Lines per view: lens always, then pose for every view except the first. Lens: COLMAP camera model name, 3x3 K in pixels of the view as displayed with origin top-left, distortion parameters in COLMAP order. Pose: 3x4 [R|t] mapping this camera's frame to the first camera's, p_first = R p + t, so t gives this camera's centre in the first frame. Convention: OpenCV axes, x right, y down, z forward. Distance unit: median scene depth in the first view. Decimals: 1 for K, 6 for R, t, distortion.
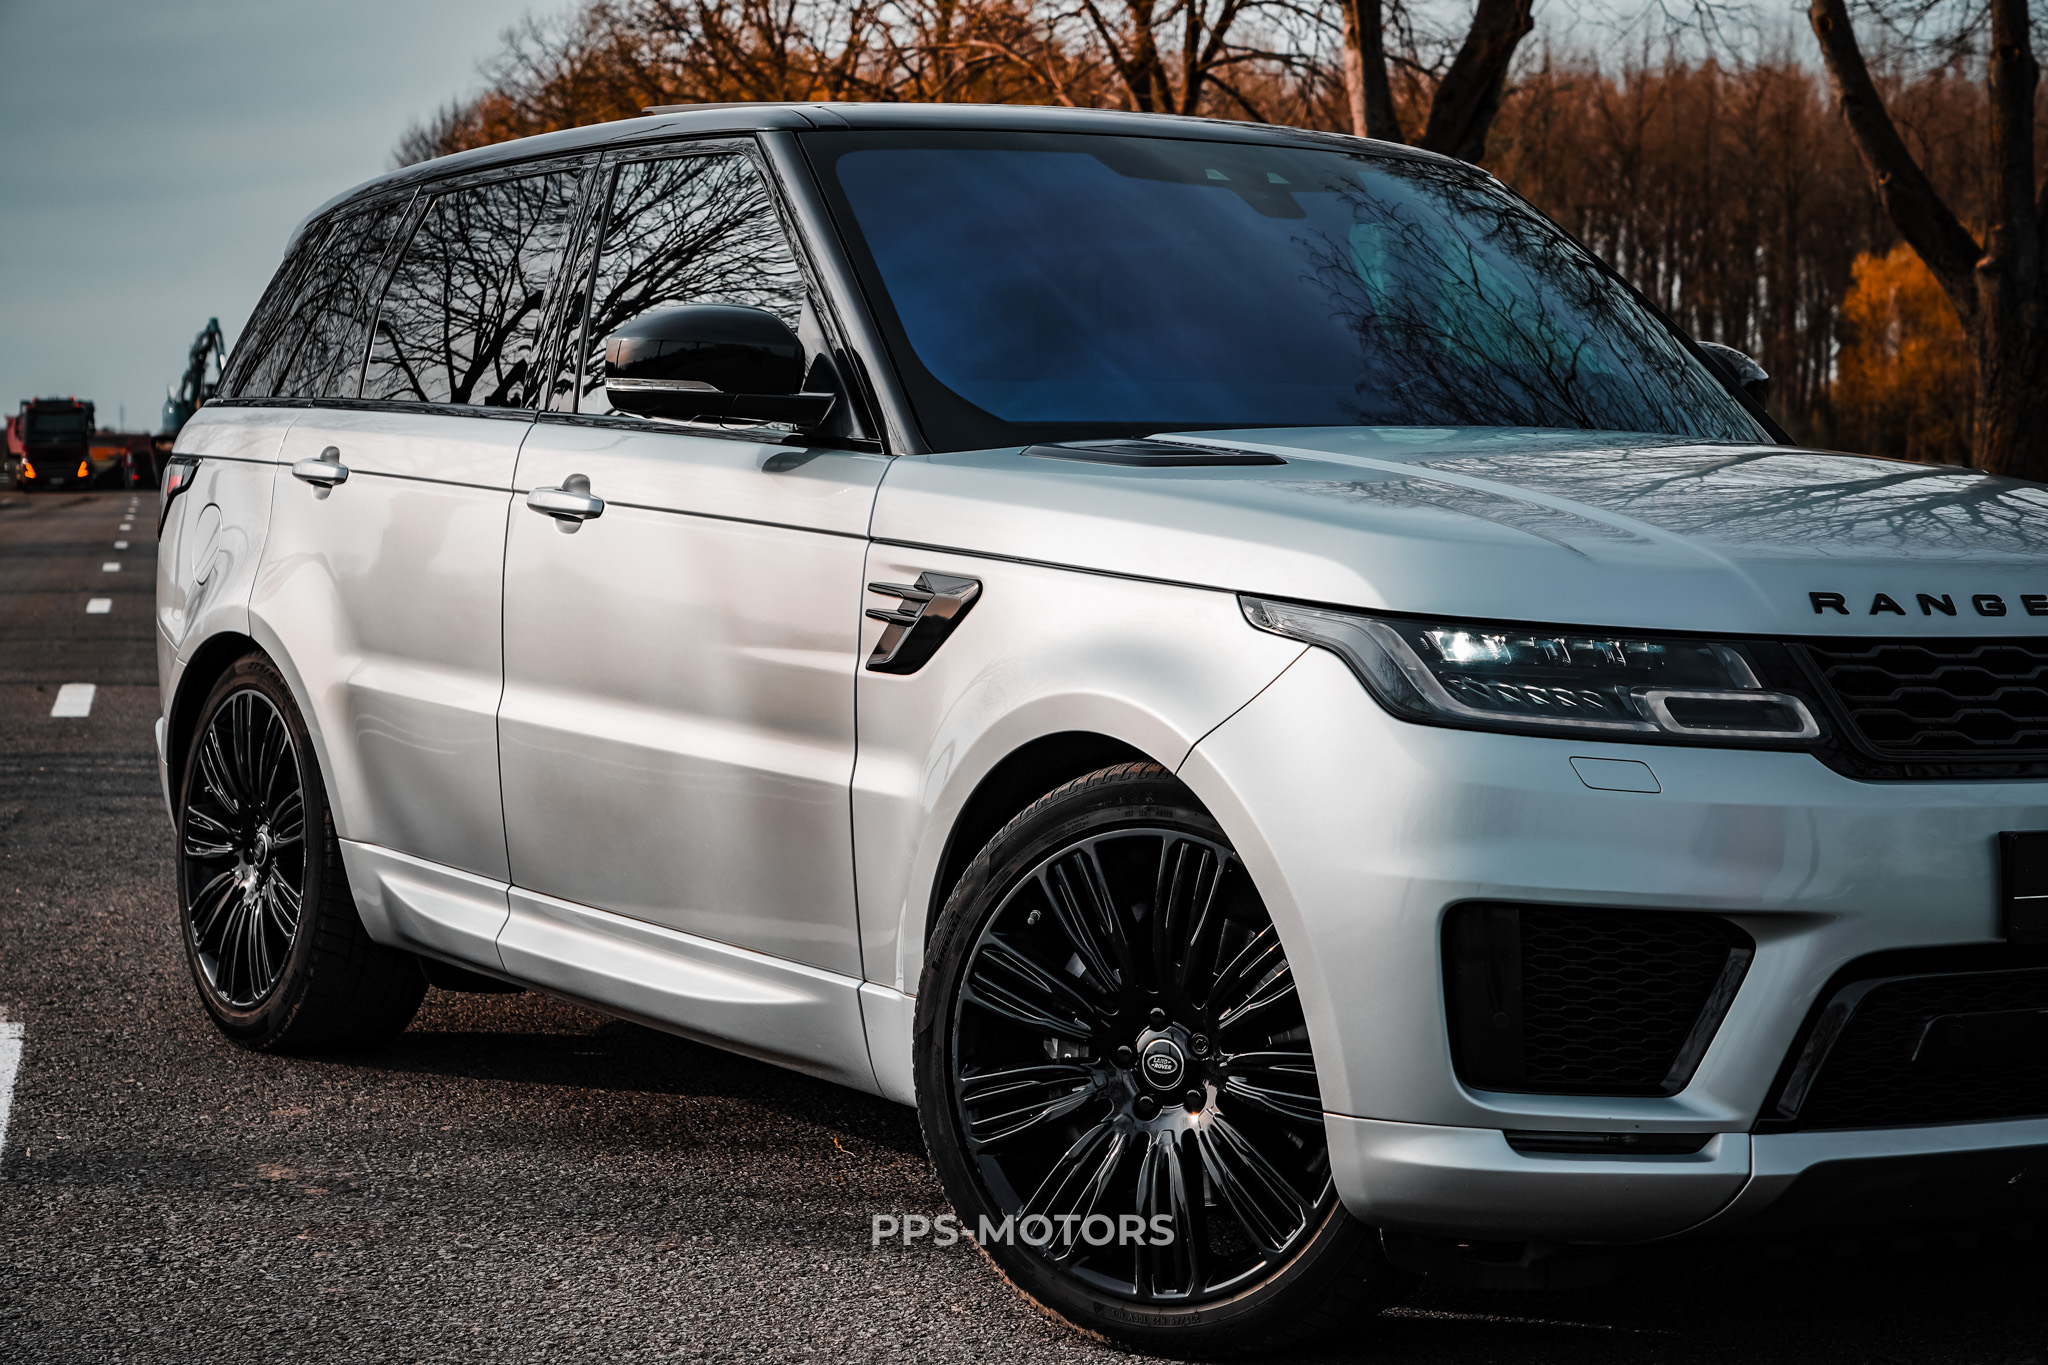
lens RADIAL K [[4211.2, 0, 1032.3], [0, 4211.2, 671.5], [0, 0, 1]] dist [0.005677, 0.000000]
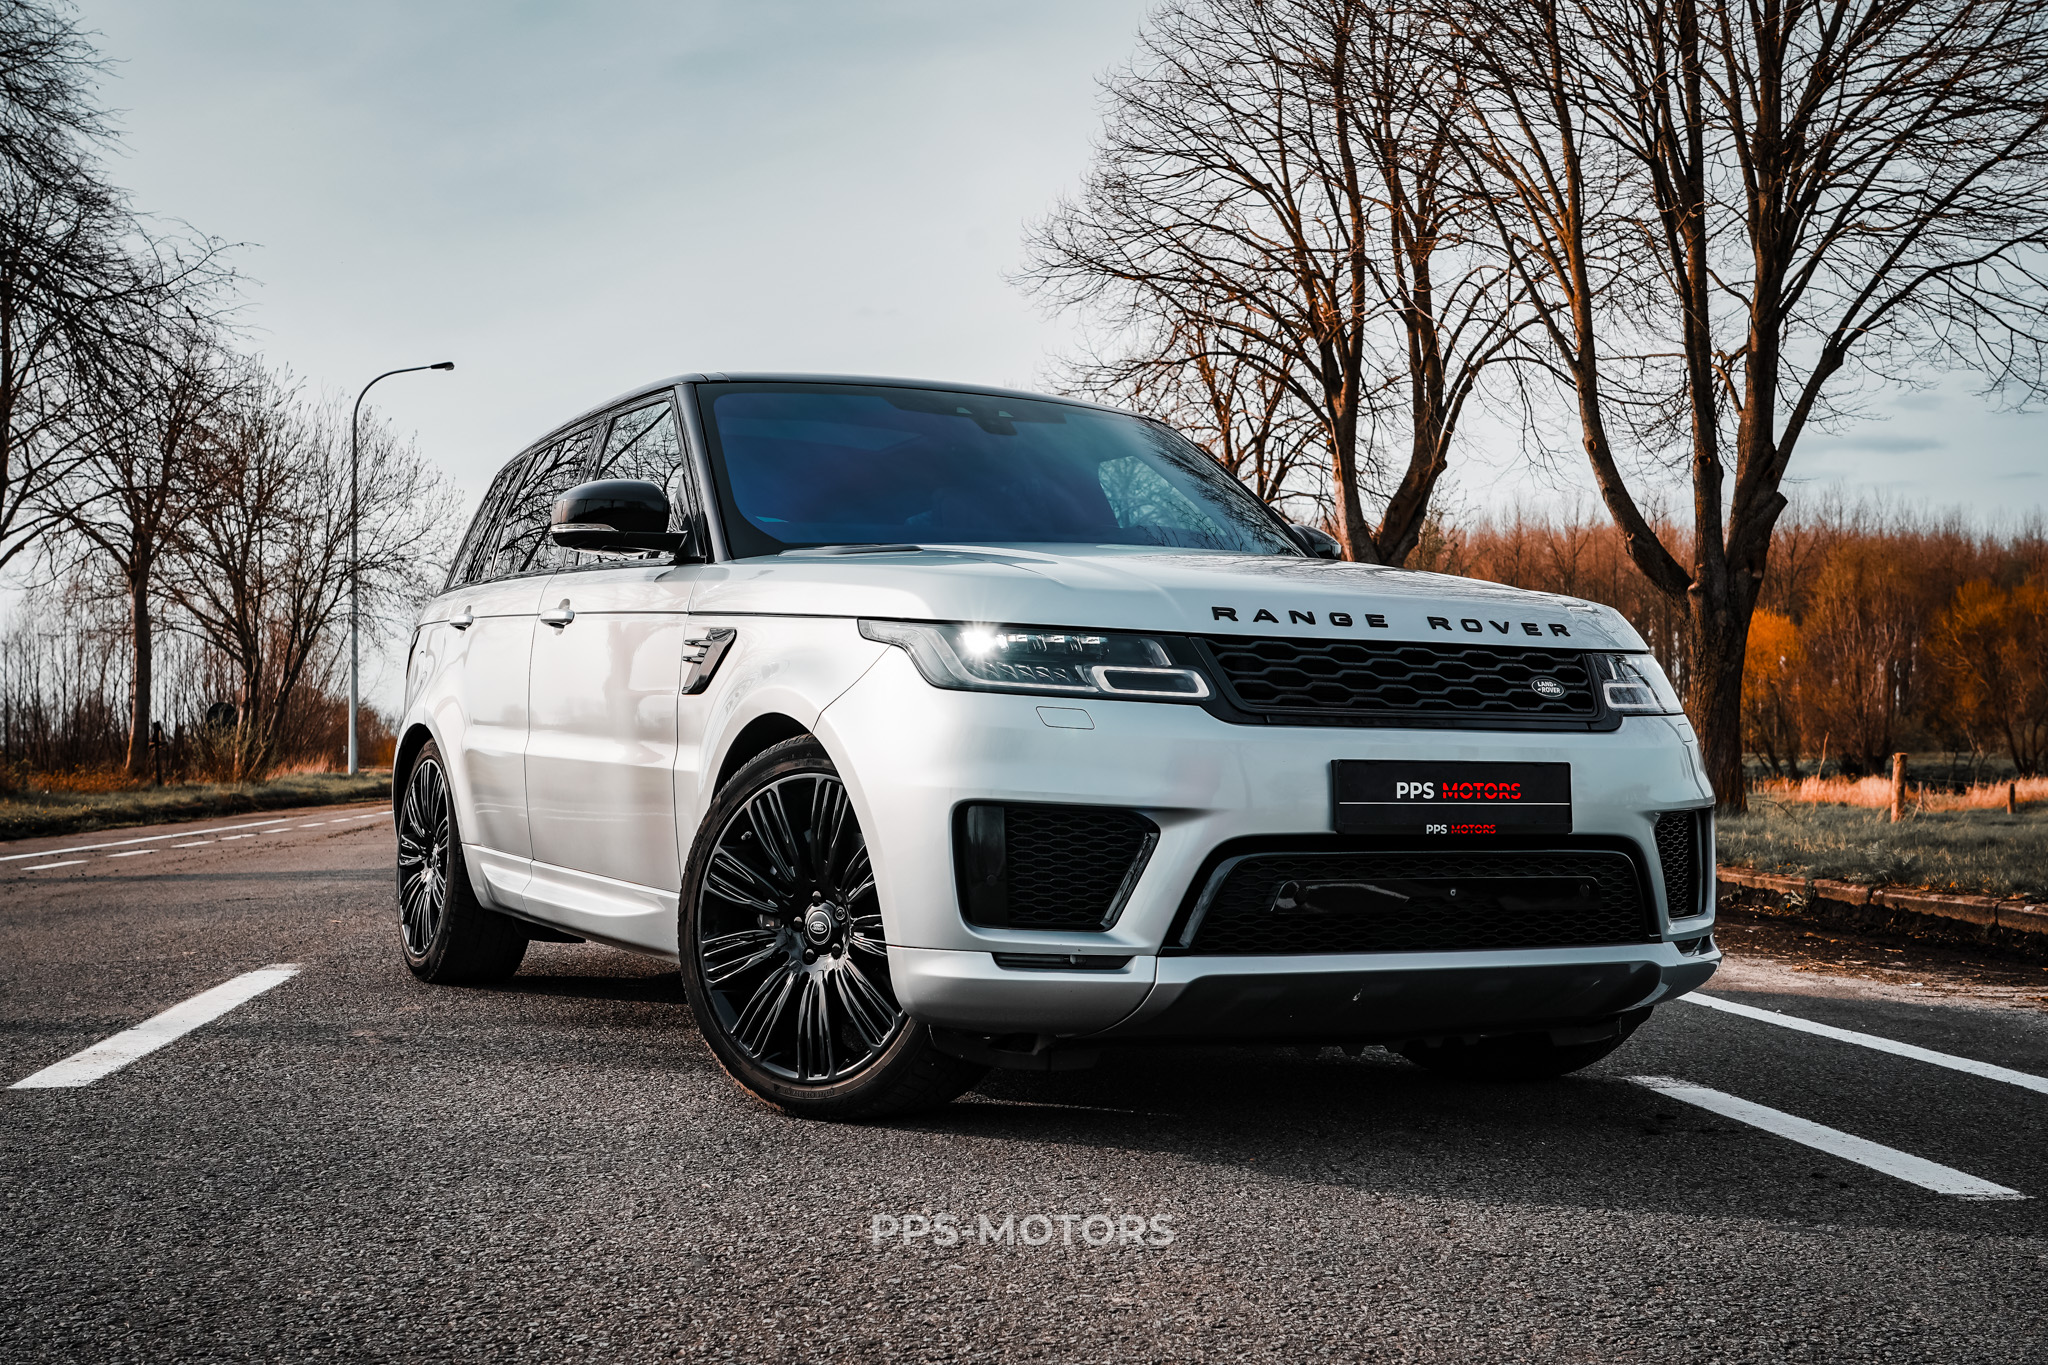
lens RADIAL K [[2449.1, 0, 1024.2], [0, 2449.1, 684.1], [0, 0, 1]] dist [0.048127, 0.000000]
pose [[0.996556, -0.005668, -0.082727, 0.159304], [-0.001082, 0.996687, -0.081331, 0.068233], [0.082914, 0.081140, 0.993248, 0.096208]]
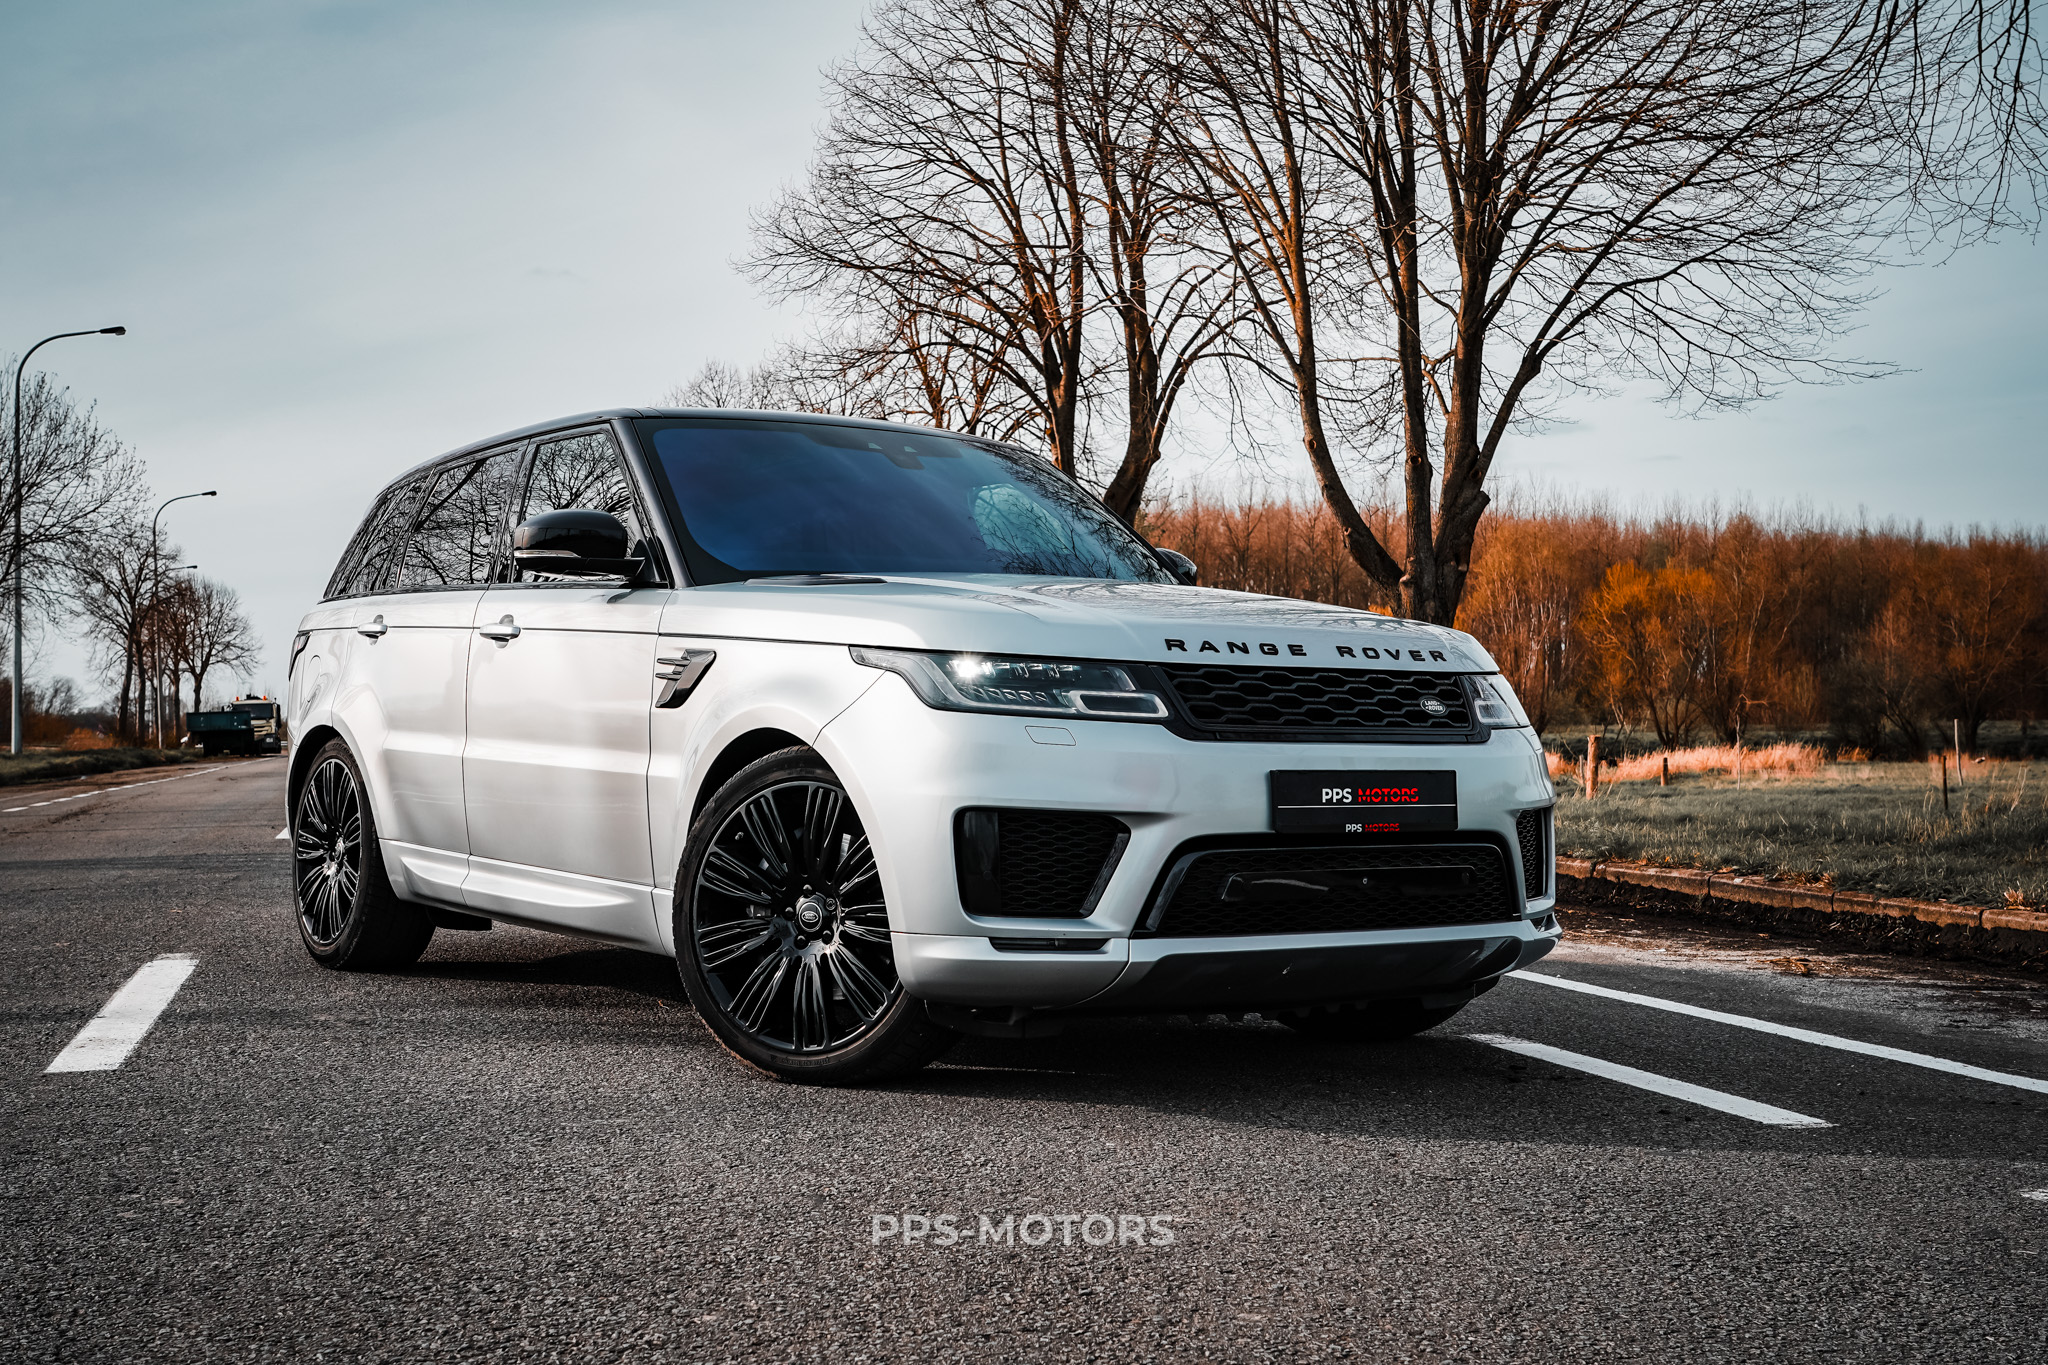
lens RADIAL K [[2449.1, 0, 1022.4], [0, 2449.1, 680.8], [0, 0, 1]] dist [0.048127, 0.000000]
pose [[0.998825, -0.004294, 0.048276, 0.062159], [0.007747, 0.997406, -0.071564, 0.060890], [-0.047843, 0.071854, 0.996267, -0.024482]]
